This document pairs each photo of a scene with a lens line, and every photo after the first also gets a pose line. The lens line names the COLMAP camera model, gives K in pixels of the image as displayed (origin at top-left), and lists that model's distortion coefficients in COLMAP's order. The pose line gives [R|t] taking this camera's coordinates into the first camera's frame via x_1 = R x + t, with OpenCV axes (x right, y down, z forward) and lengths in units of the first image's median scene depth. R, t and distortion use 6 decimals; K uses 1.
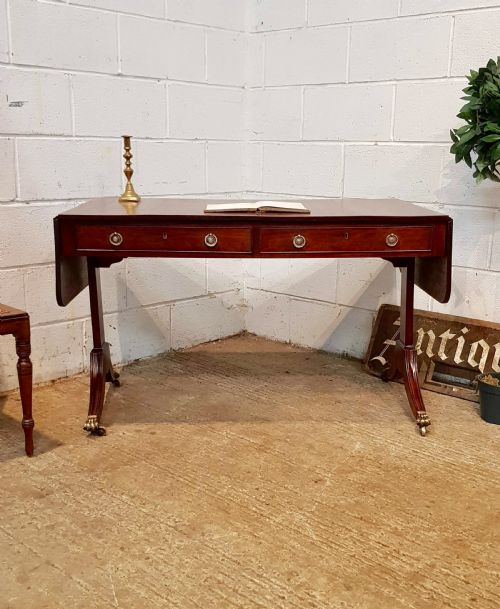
lens RADIAL K [[767.6, 0, 261.0], [0, 767.6, 327.9], [0, 0, 1]] dist [0.137314, -0.320878]
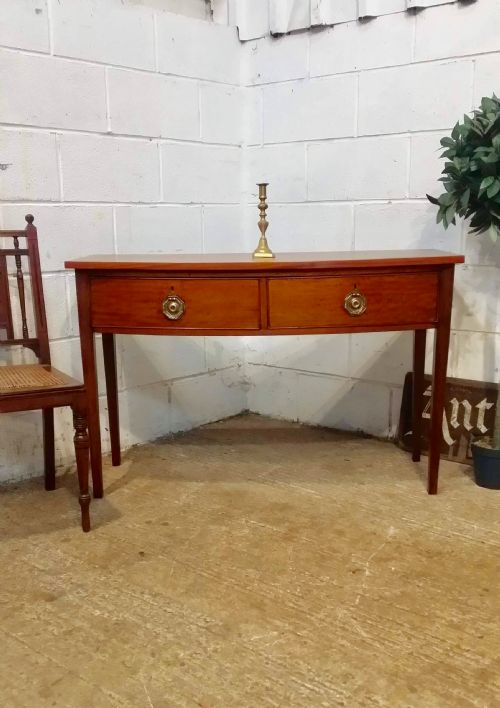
lens RADIAL K [[808.6, 0, 250.6], [0, 808.6, 409.1], [0, 0, 1]] dist [0.131027, -0.305343]
pose [[0.999299, -0.031206, 0.020673, -0.063185], [0.031220, 0.999512, -0.000378, 0.004964], [-0.020652, 0.001023, 0.999786, 0.047605]]
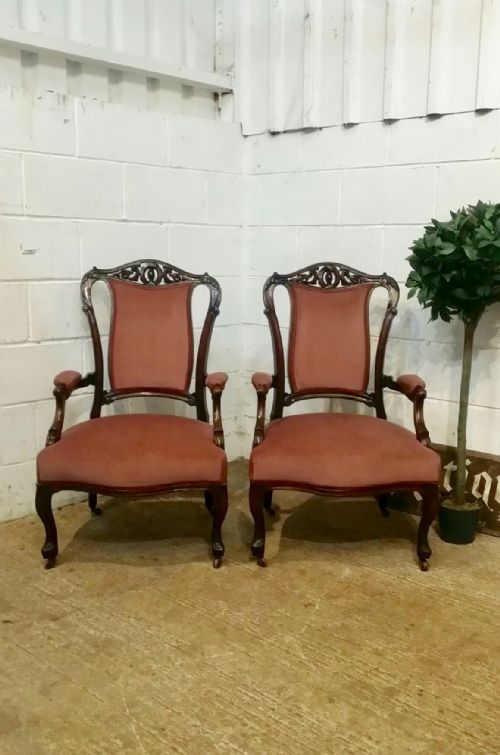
lens RADIAL K [[814.6, 0, 252.6], [0, 814.6, 423.4], [0, 0, 1]] dist [0.121444, -0.264298]
pose [[0.999948, 0.000559, -0.010231, 0.007572], [-0.000753, 0.999821, -0.018908, -0.036245], [0.010218, 0.018915, 0.999769, -0.160719]]
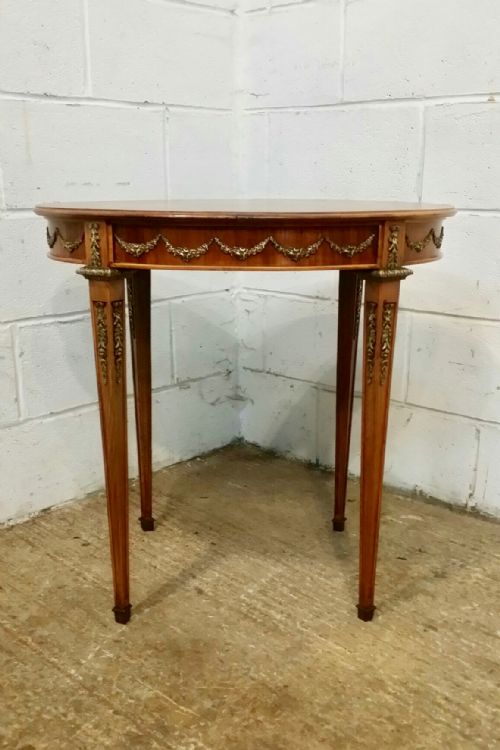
lens RADIAL K [[798.6, 0, 251.3], [0, 798.6, 415.2], [0, 0, 1]] dist [0.149270, -0.339867]
pose [[0.999856, -0.009610, -0.013996, -0.006107], [0.010458, 0.998030, 0.061865, -0.091617], [0.013374, -0.062003, 0.997986, 0.642992]]
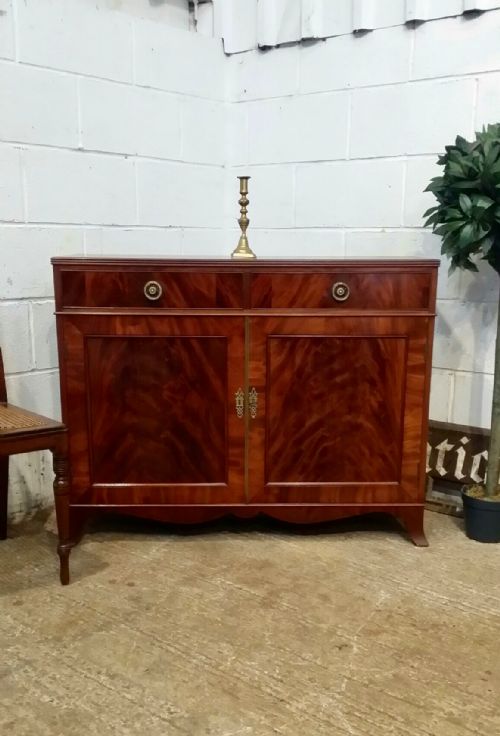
lens RADIAL K [[810.8, 0, 251.6], [0, 810.8, 426.1], [0, 0, 1]] dist [0.117479, -0.257032]
pose [[0.999085, -0.015018, 0.040047, -0.051131], [0.015190, 0.999877, -0.003975, -0.029467], [-0.039983, 0.004579, 0.999190, 0.151712]]
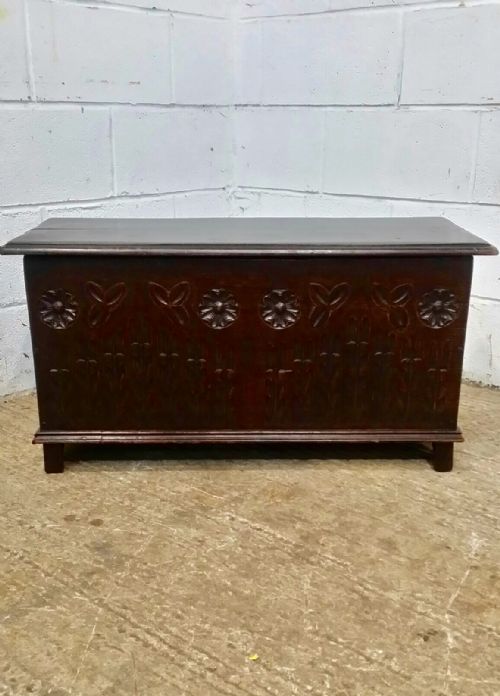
lens RADIAL K [[807.4, 0, 250.9], [0, 807.4, 419.8], [0, 0, 1]] dist [0.128342, -0.251523]
pose [[0.999270, -0.021523, 0.031574, -0.054172], [0.017501, 0.992309, 0.122539, -0.005667], [-0.033969, -0.121897, 0.991961, 0.498445]]
